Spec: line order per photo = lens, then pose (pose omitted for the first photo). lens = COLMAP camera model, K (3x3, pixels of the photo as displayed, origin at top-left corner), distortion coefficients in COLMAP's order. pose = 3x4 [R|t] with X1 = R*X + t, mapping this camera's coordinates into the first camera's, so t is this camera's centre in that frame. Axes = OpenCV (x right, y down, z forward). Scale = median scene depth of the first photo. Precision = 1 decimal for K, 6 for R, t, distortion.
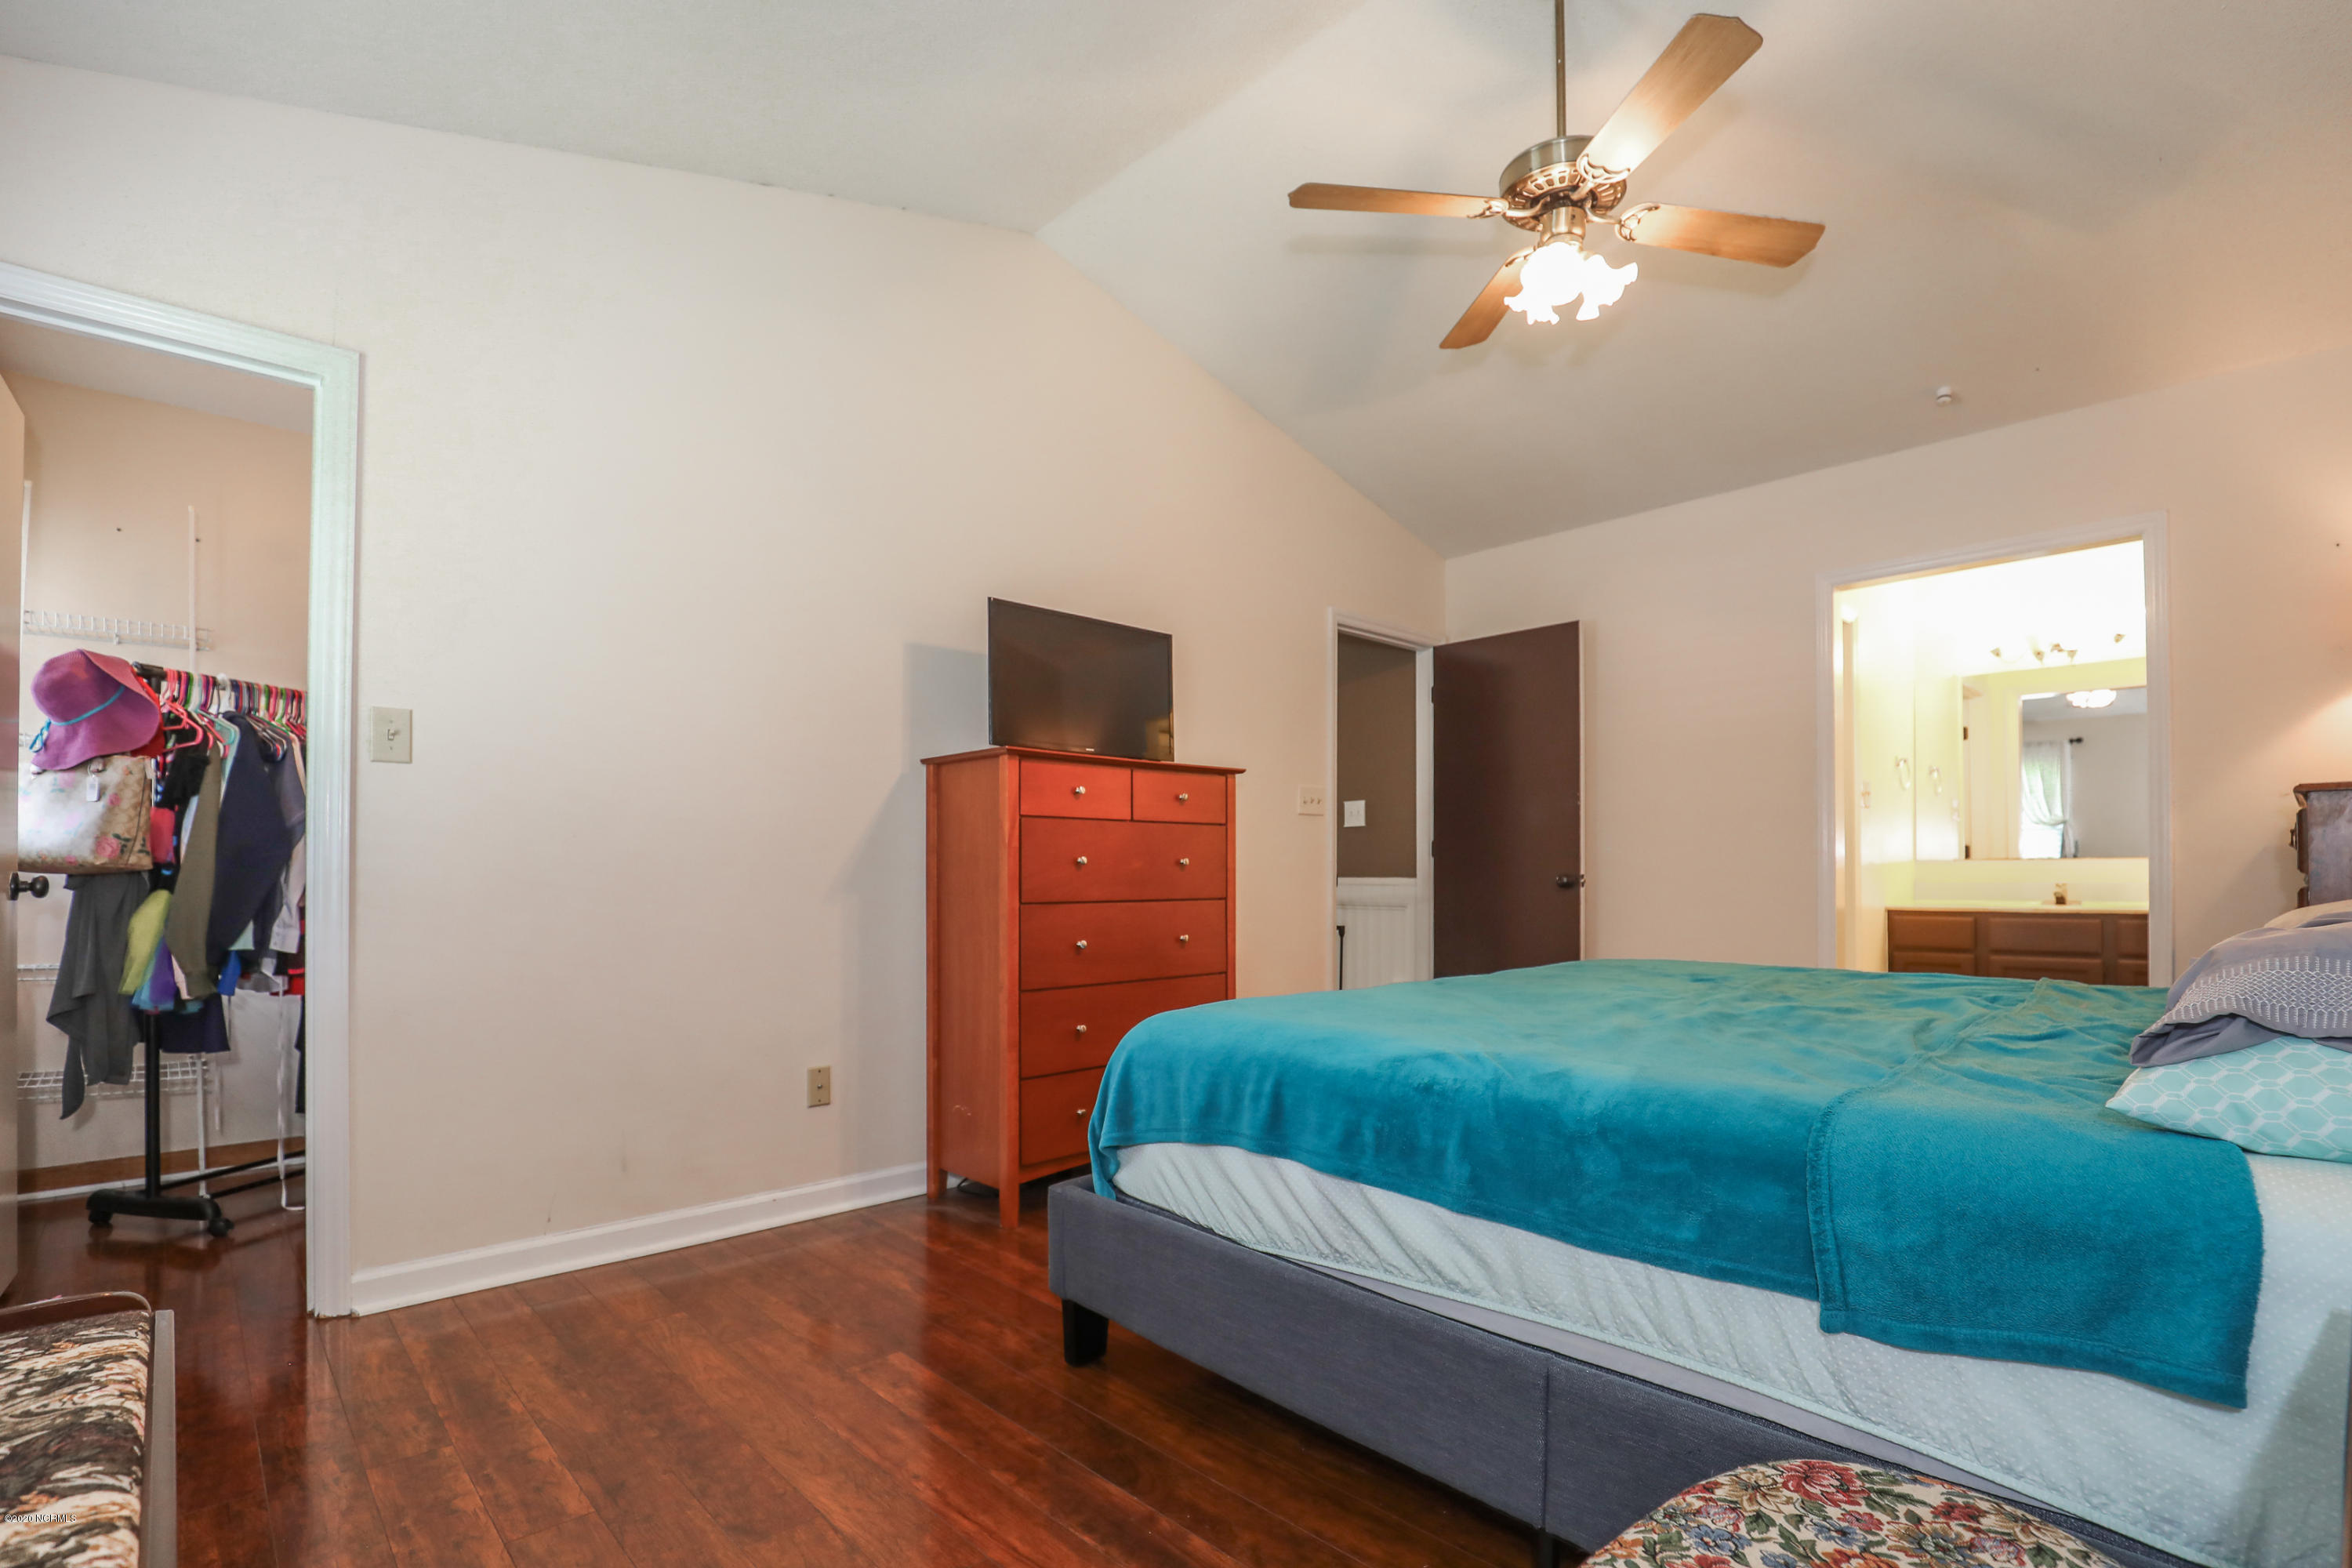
lens RADIAL K [[1088.5, 0, 1176.0], [0, 1088.5, 871.1], [0, 0, 1]] dist [-0.043977, 0.014771]
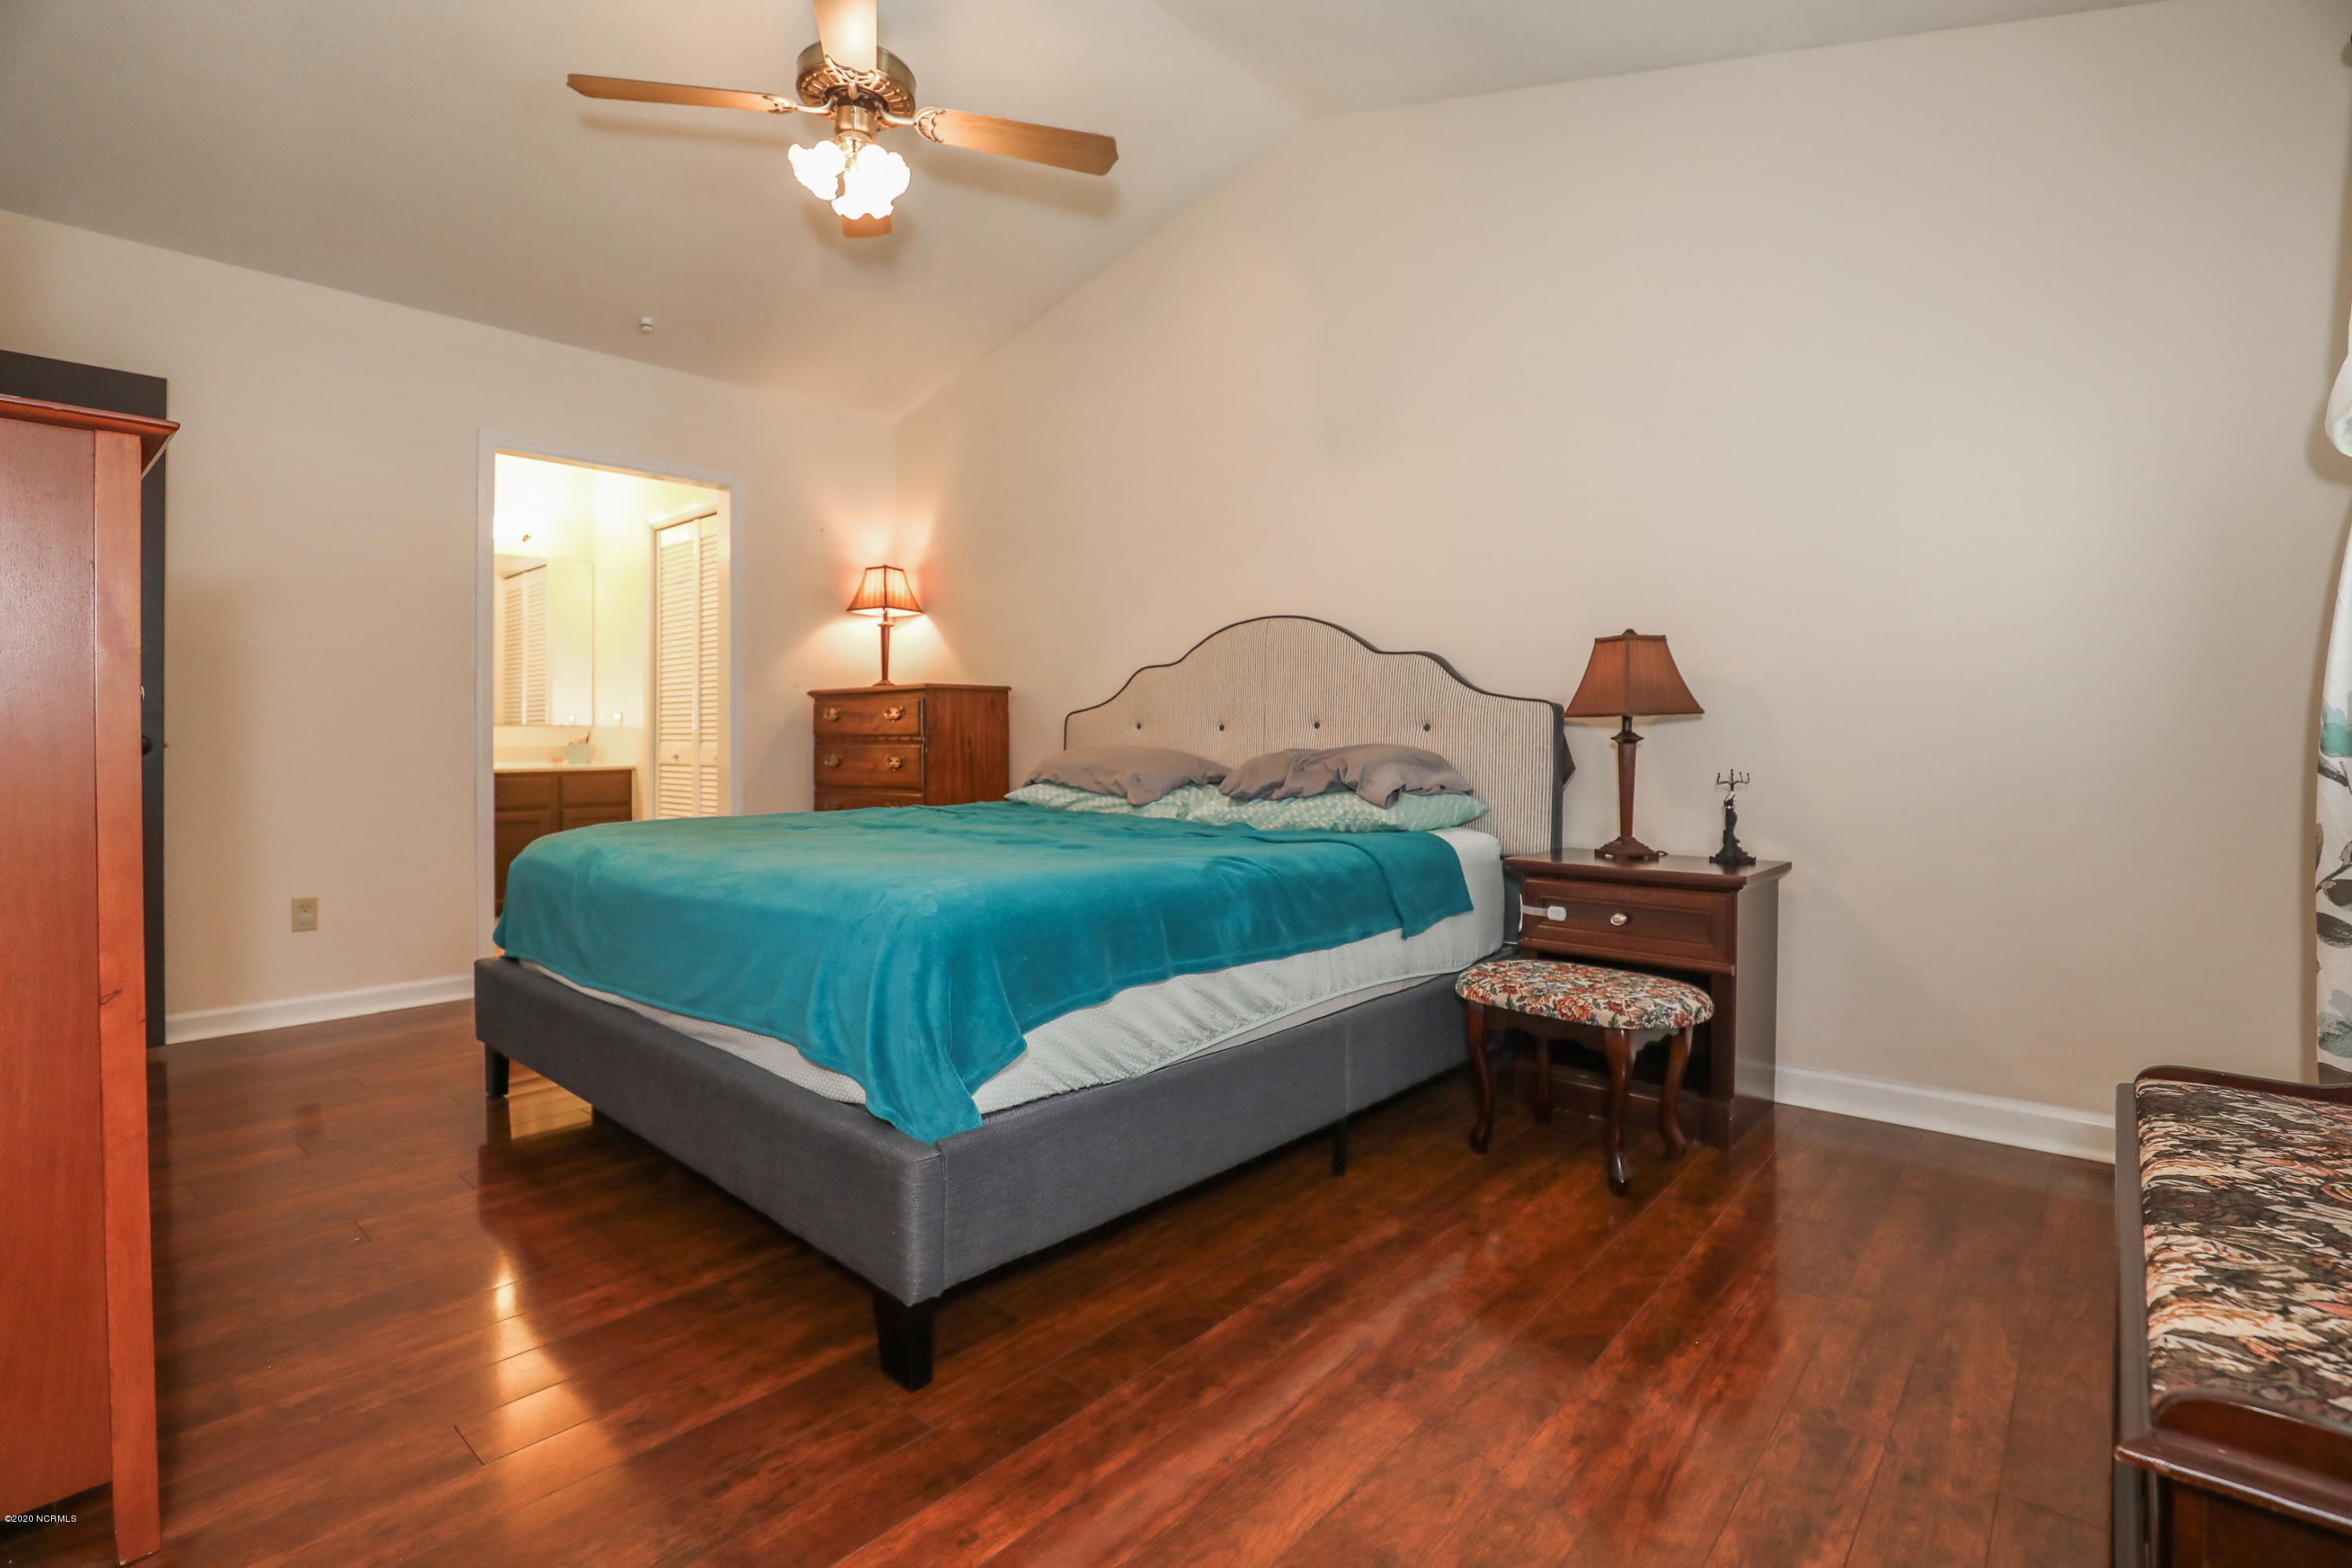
lens RADIAL K [[1082.7, 0, 1175.7], [0, 1082.7, 735.4], [0, 0, 1]] dist [-0.044682, 0.011297]
pose [[-0.084270, 0.007979, 0.996411, -1.066108], [-0.003693, 0.999959, -0.008320, 0.022353], [-0.996436, -0.004381, -0.084237, 1.127851]]
